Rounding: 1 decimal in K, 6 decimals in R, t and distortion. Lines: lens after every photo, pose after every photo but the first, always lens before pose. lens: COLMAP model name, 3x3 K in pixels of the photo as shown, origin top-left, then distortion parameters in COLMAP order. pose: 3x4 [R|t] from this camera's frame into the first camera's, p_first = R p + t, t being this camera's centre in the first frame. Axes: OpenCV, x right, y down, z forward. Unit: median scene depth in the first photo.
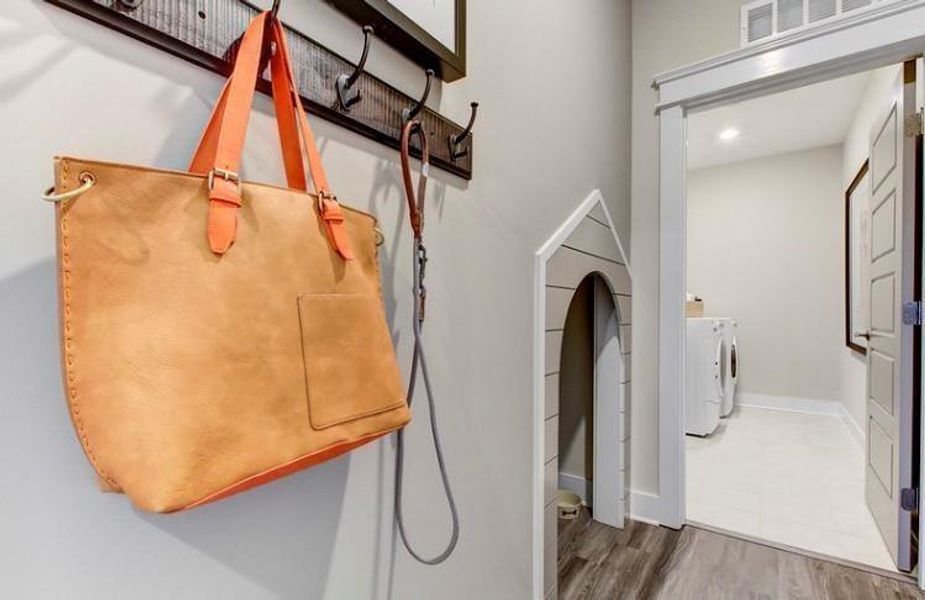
lens RADIAL K [[422.4, 0, 463.5], [0, 422.4, 308.7], [0, 0, 1]] dist [-0.003680, 0.000083]
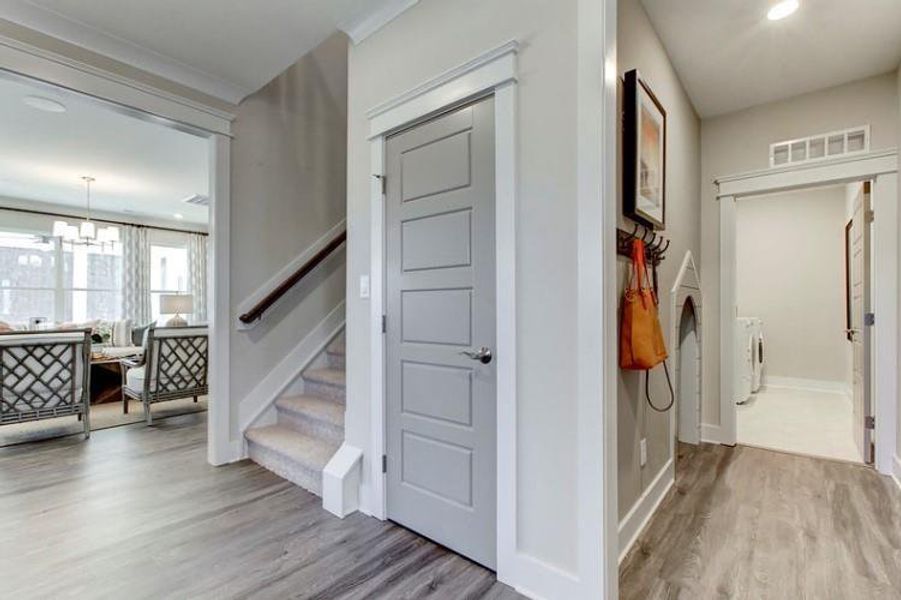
lens RADIAL K [[409.9, 0, 452.8], [0, 409.9, 301.3], [0, 0, 1]] dist [-0.003934, 0.000563]
pose [[0.998148, -0.001703, -0.060807, -0.489367], [0.001166, 0.999960, -0.008881, -0.040319], [0.060820, 0.008794, 0.998110, -0.681388]]
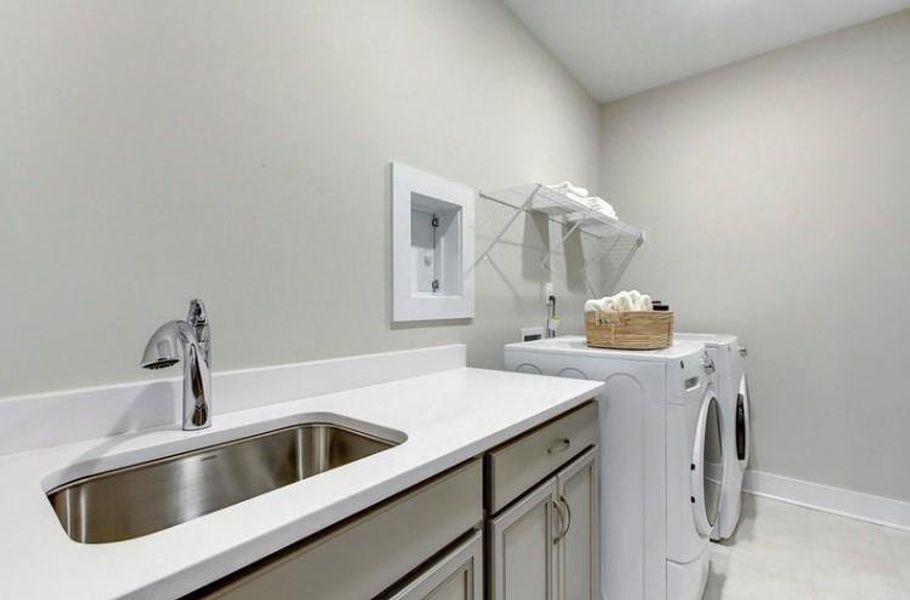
lens RADIAL K [[416.3, 0, 453.7], [0, 416.3, 301.1], [0, 0, 1]] dist [0.006197, 0.002769]
pose [[0.998900, -0.003915, -0.046726, 0.638808], [0.004229, 0.999969, 0.006607, -0.058868], [0.046699, -0.006797, 0.998886, 0.964559]]
